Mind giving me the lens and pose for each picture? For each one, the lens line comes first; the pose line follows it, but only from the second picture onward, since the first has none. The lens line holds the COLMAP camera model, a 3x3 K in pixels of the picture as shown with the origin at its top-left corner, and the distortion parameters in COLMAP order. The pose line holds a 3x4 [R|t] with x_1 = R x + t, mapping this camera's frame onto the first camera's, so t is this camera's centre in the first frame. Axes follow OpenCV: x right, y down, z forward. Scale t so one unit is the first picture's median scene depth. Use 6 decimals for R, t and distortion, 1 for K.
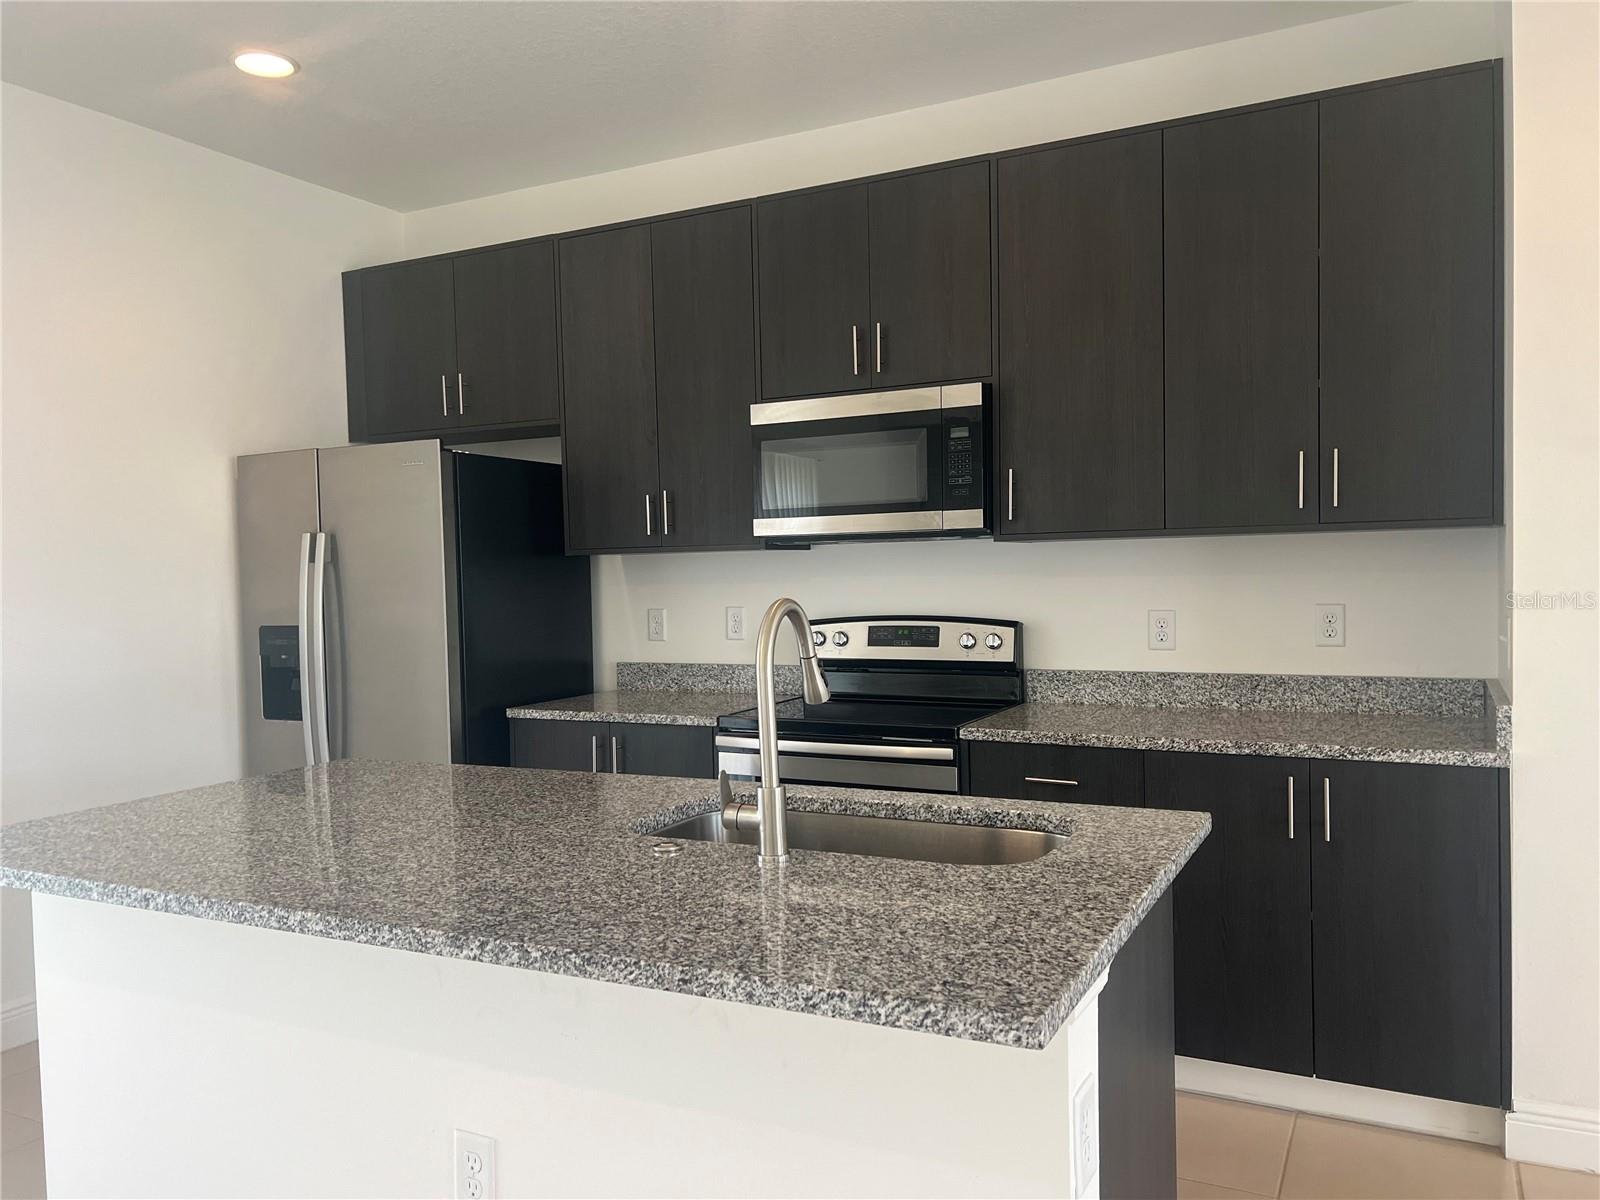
lens RADIAL K [[1202.2, 0, 799.5], [0, 1202.2, 609.1], [0, 0, 1]] dist [0.068775, -0.090067]
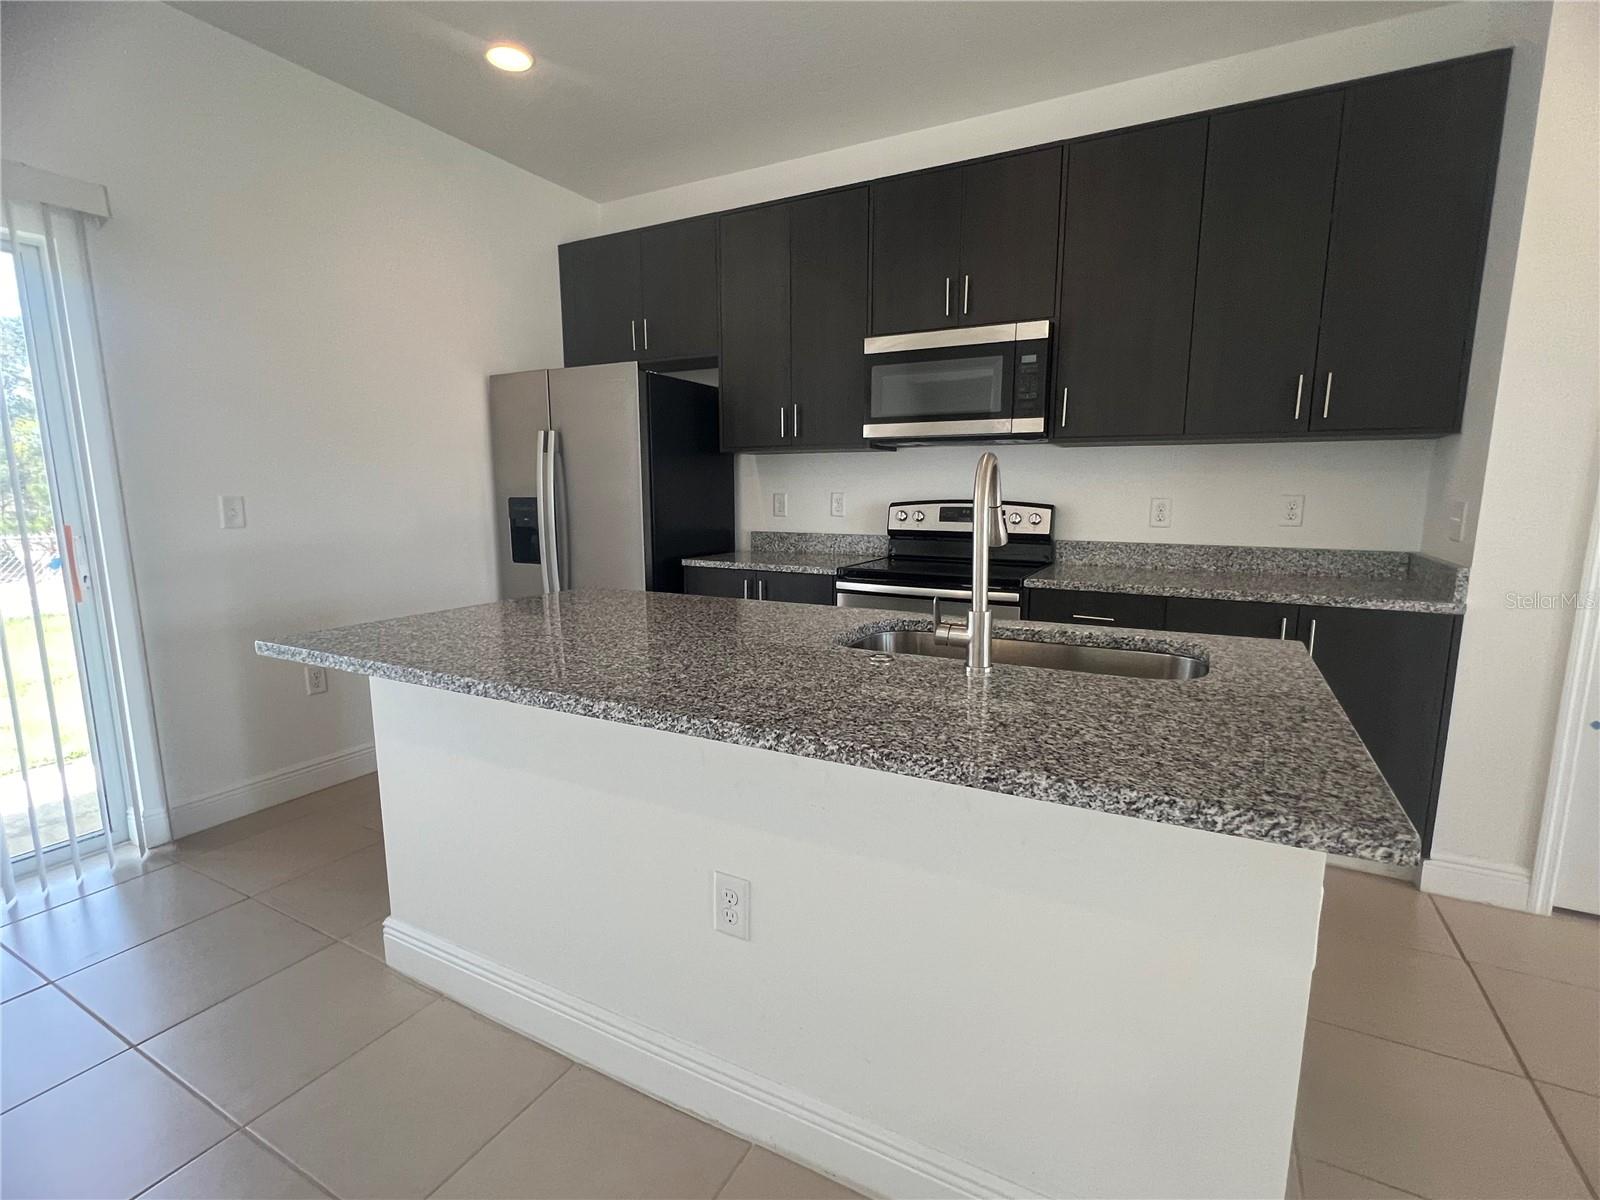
lens RADIAL K [[746.8, 0, 803.6], [0, 746.8, 609.2], [0, 0, 1]] dist [-0.001784, 0.000037]
pose [[0.999580, 0.026135, -0.012514, -0.107177], [-0.024363, 0.991815, 0.125338, 0.033325], [0.015687, -0.124980, 0.992035, 0.151629]]
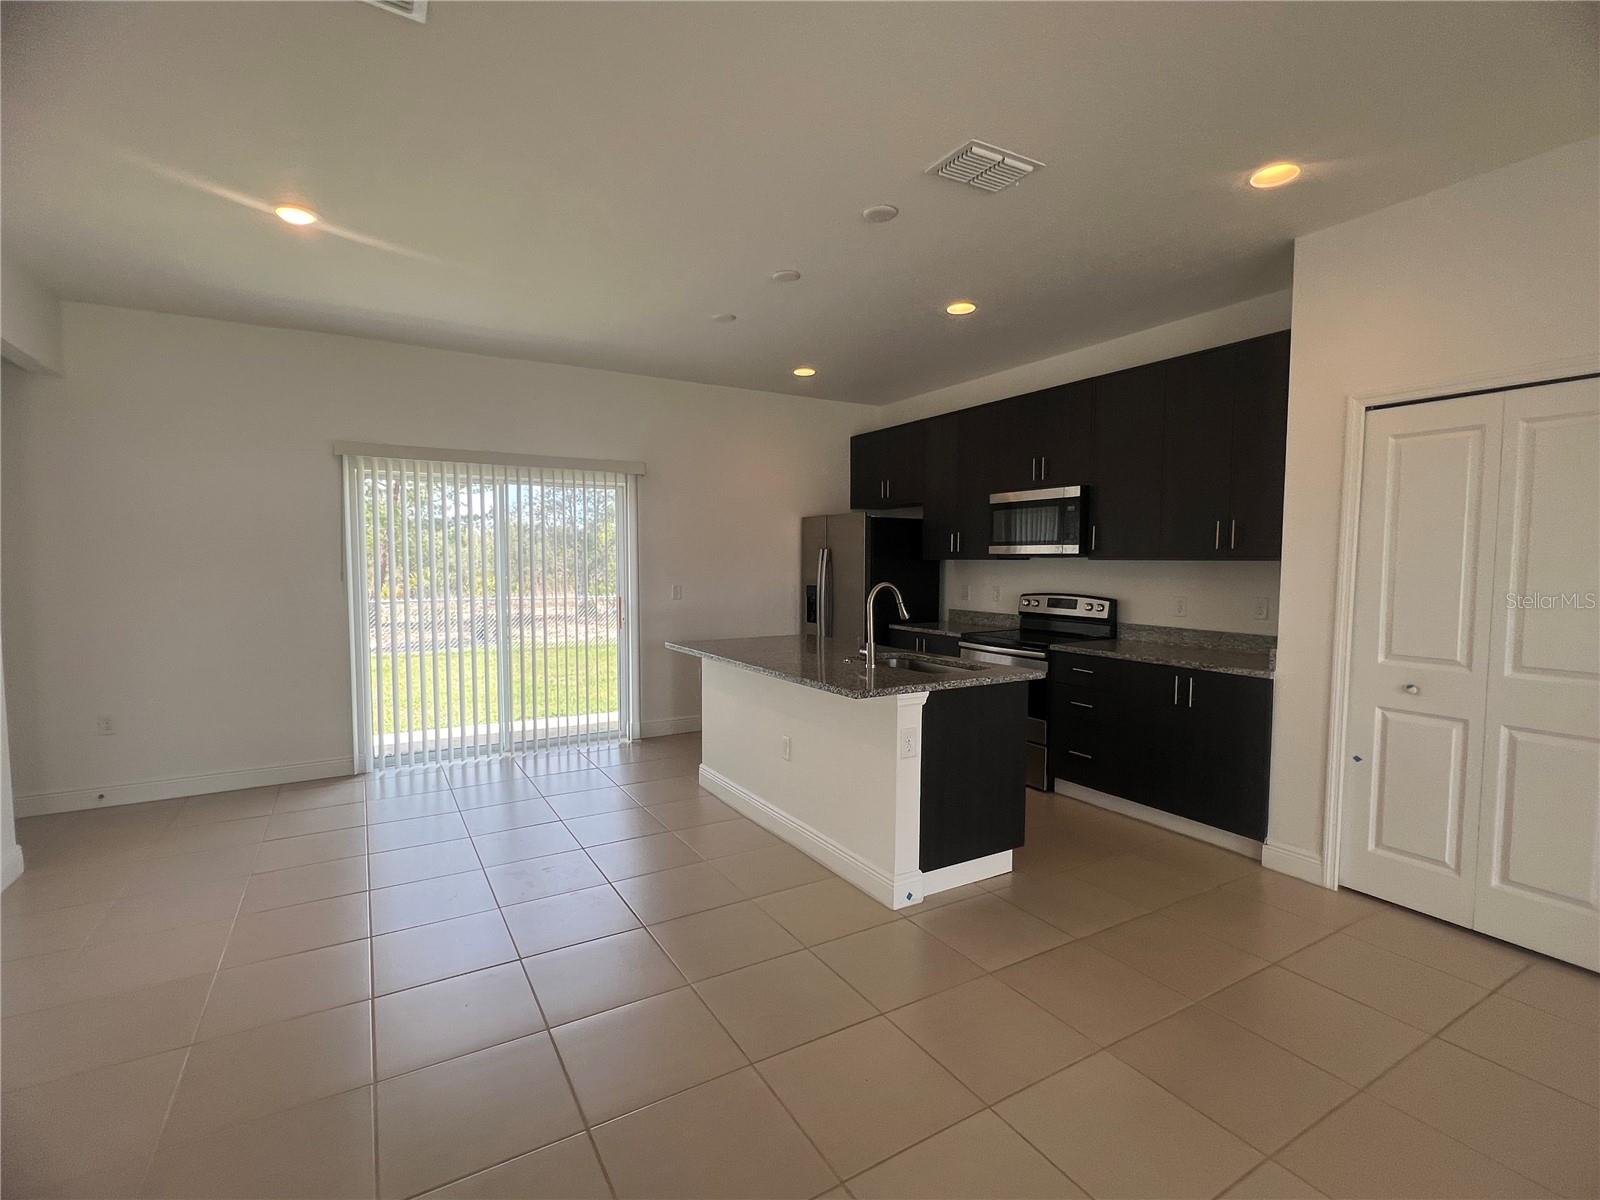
lens RADIAL K [[746.8, 0, 803.6], [0, 746.8, 609.2], [0, 0, 1]] dist [-0.001784, 0.000037]
pose [[0.848643, 0.060747, -0.525467, 0.474397], [-0.041715, 0.997976, 0.048002, -0.013006], [0.527319, -0.018817, 0.849459, -0.412898]]
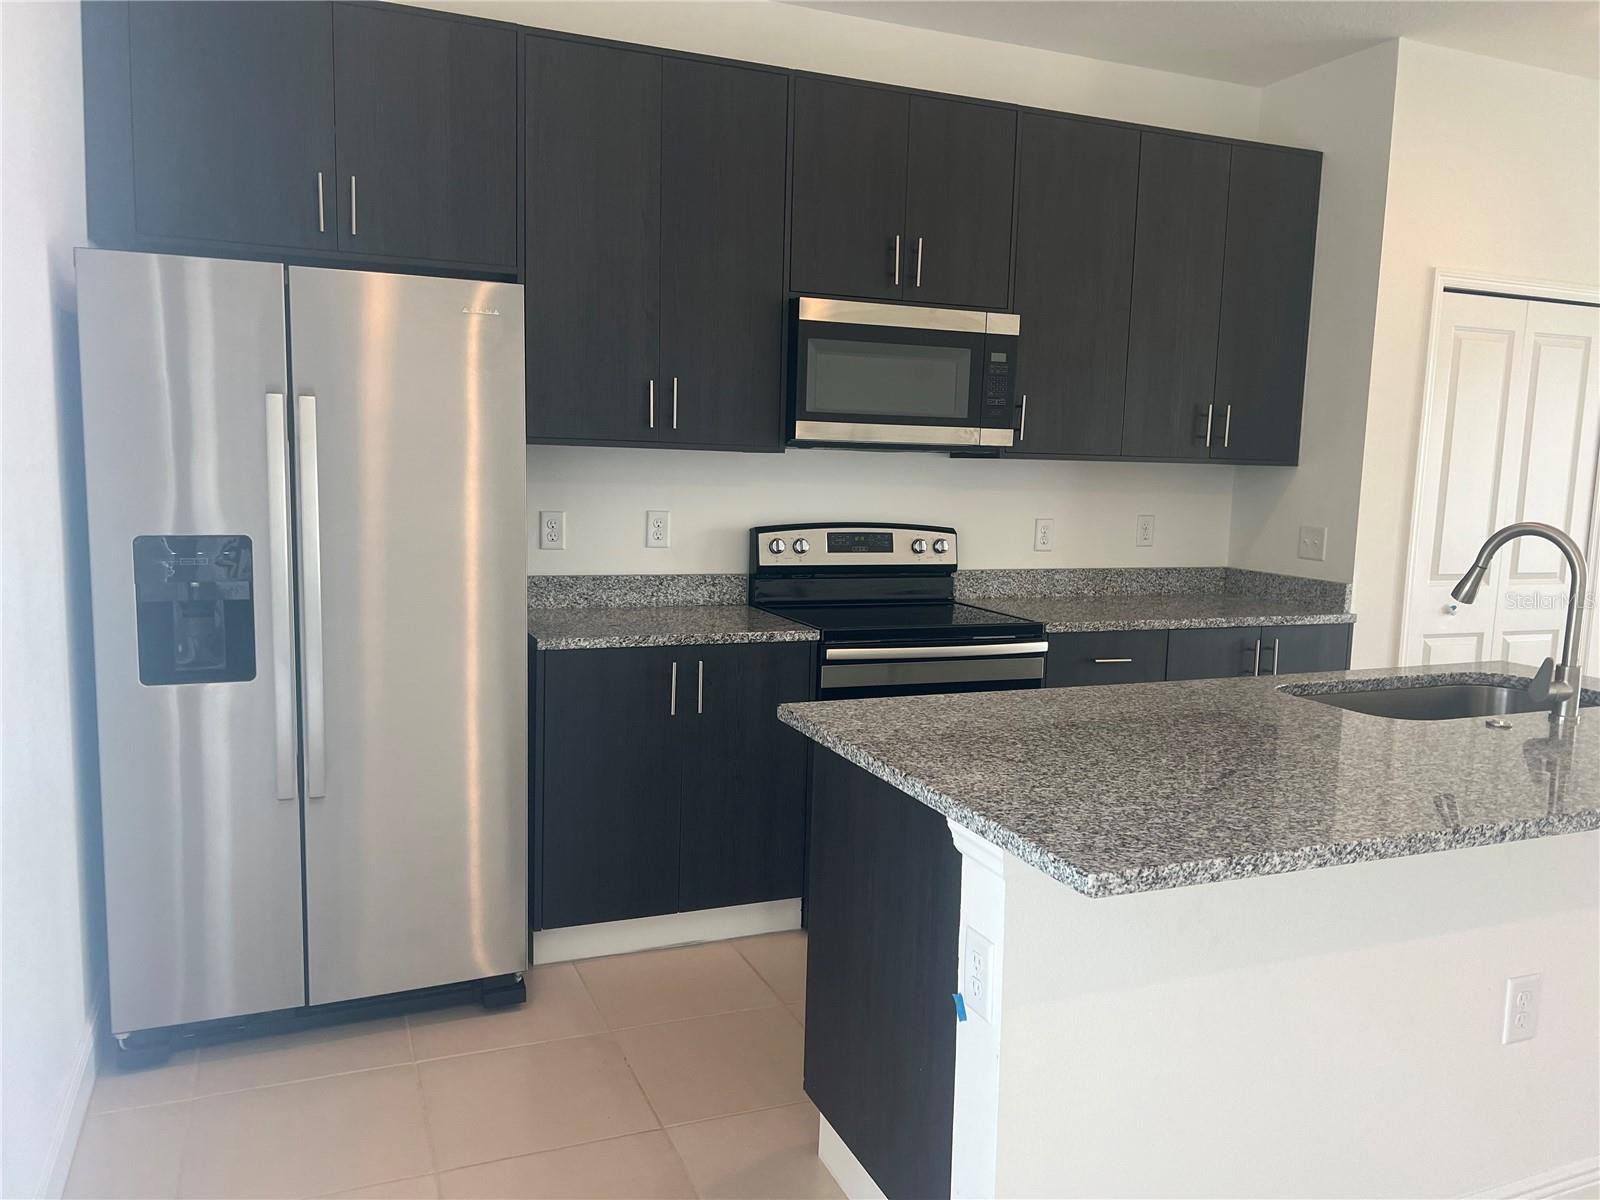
lens RADIAL K [[1202.2, 0, 799.5], [0, 1202.2, 609.1], [0, 0, 1]] dist [0.068775, -0.090067]
pose [[0.645471, -0.056335, 0.761704, -0.910058], [-0.015056, 0.996144, 0.086432, -0.011046], [-0.763636, -0.067258, 0.642134, 0.448282]]
